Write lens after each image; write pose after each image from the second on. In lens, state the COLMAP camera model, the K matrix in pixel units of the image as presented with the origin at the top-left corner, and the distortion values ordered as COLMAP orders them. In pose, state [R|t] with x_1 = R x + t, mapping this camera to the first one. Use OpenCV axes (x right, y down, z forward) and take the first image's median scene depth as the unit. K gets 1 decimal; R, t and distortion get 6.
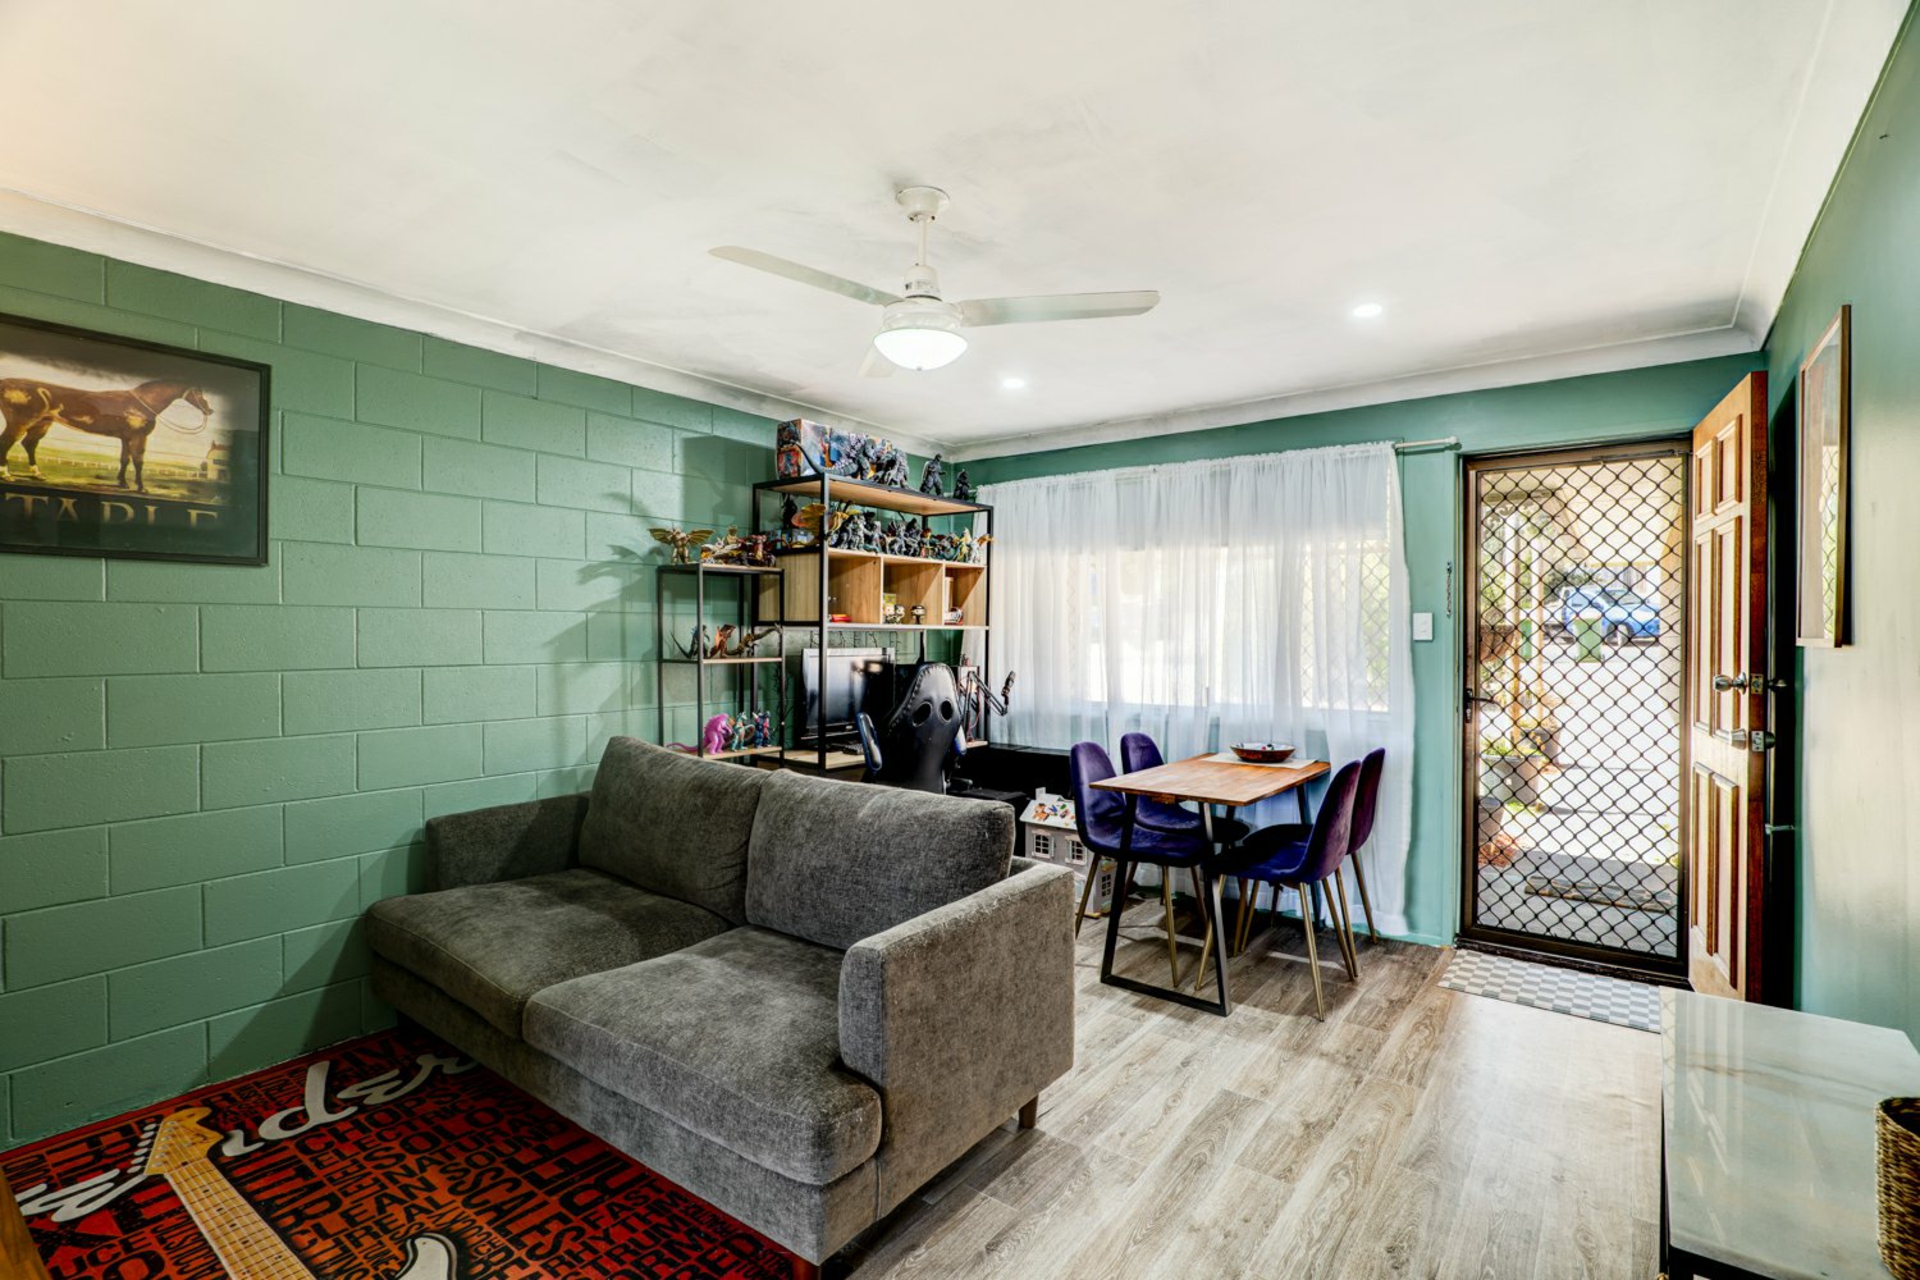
lens RADIAL K [[883.5, 0, 951.3], [0, 883.5, 632.2], [0, 0, 1]] dist [0.000020, 0.000044]
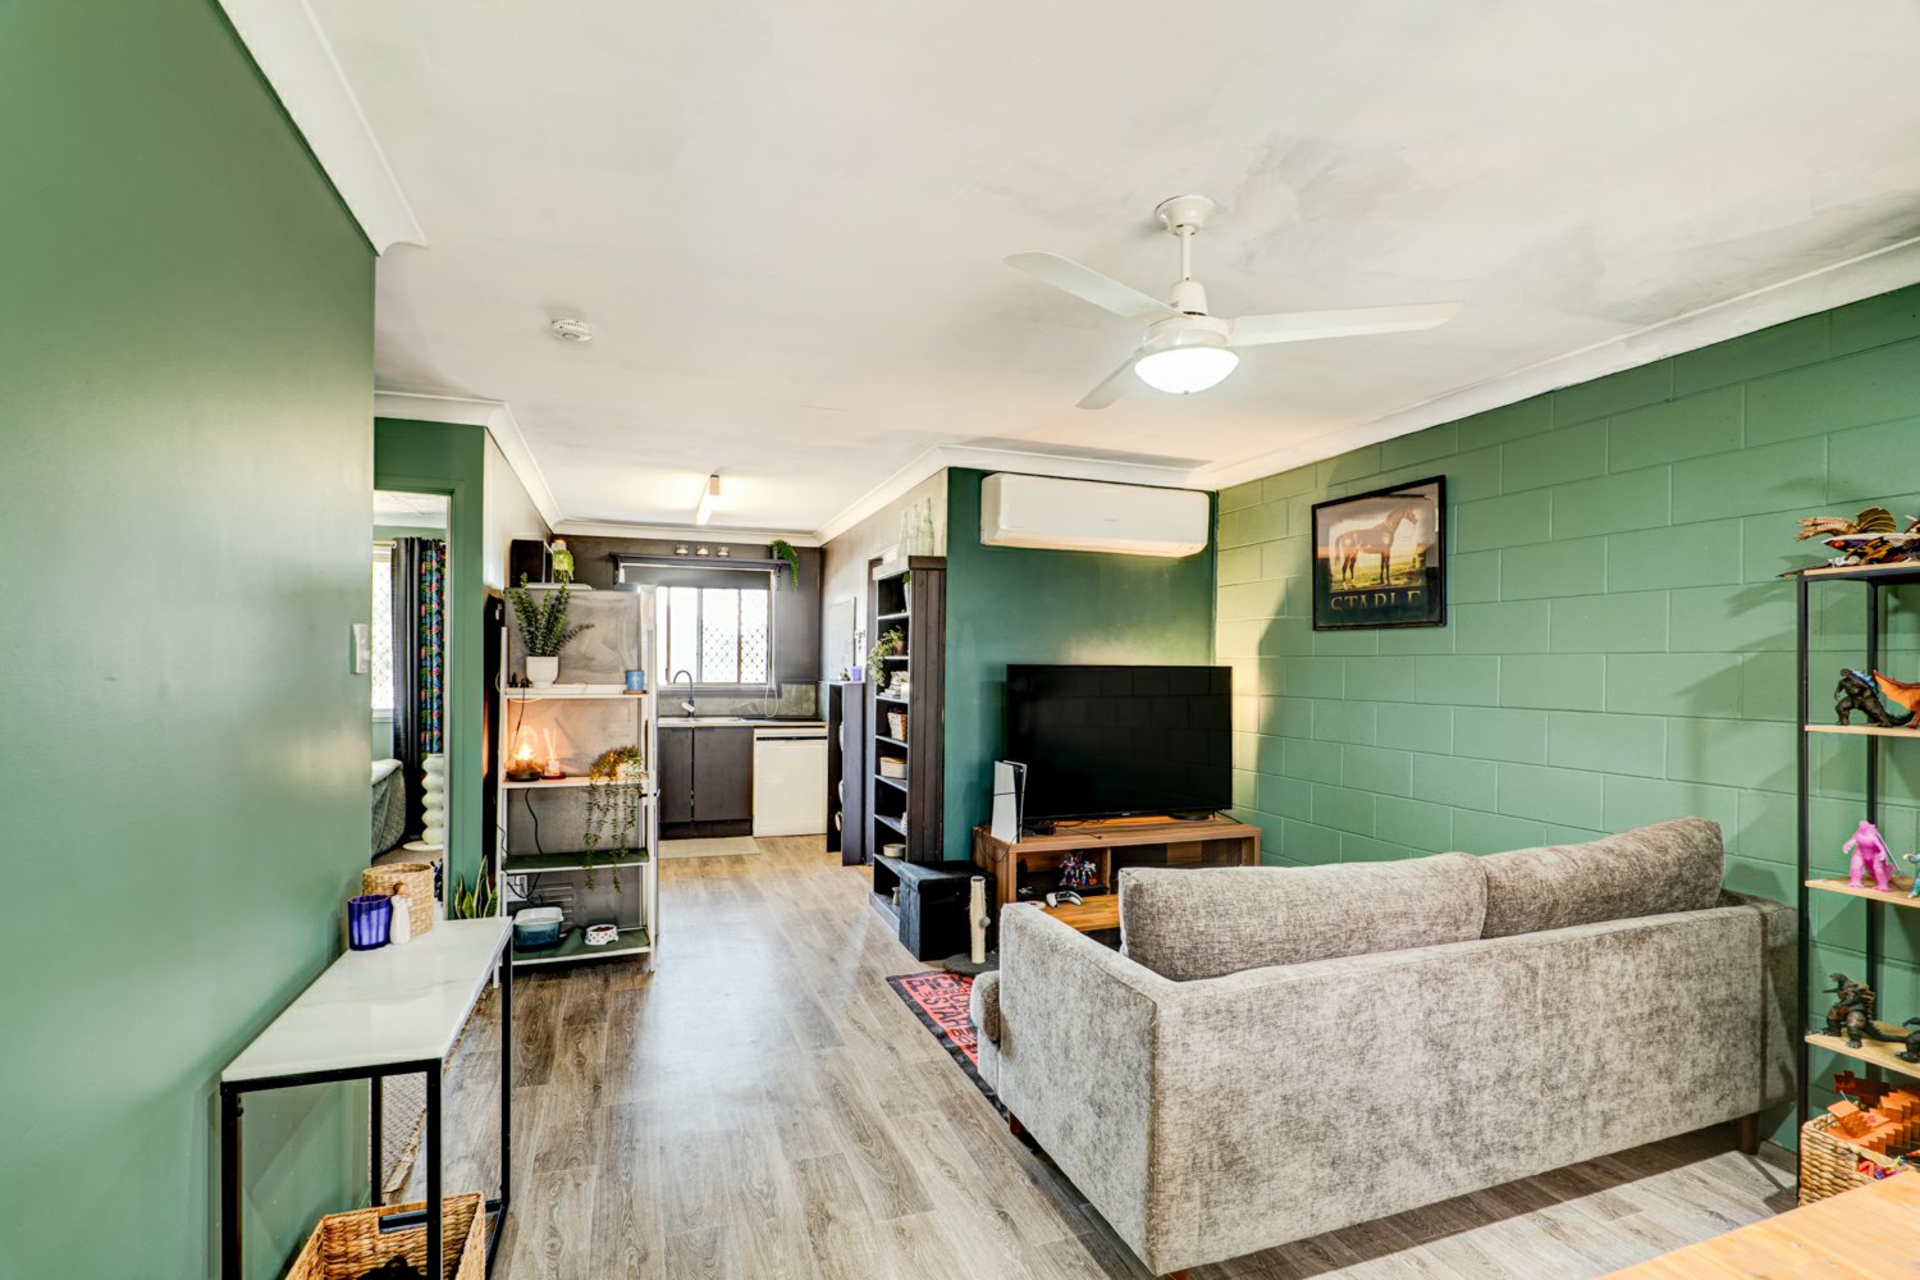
lens RADIAL K [[883.5, 0, 930.3], [0, 883.5, 674.4], [0, 0, 1]] dist [0.000020, 0.000044]
pose [[-0.552395, 0.000473, -0.833583, 0.799608], [-0.010395, 0.999918, 0.007456, -0.003959], [0.833518, 0.012784, -0.552344, 1.147704]]
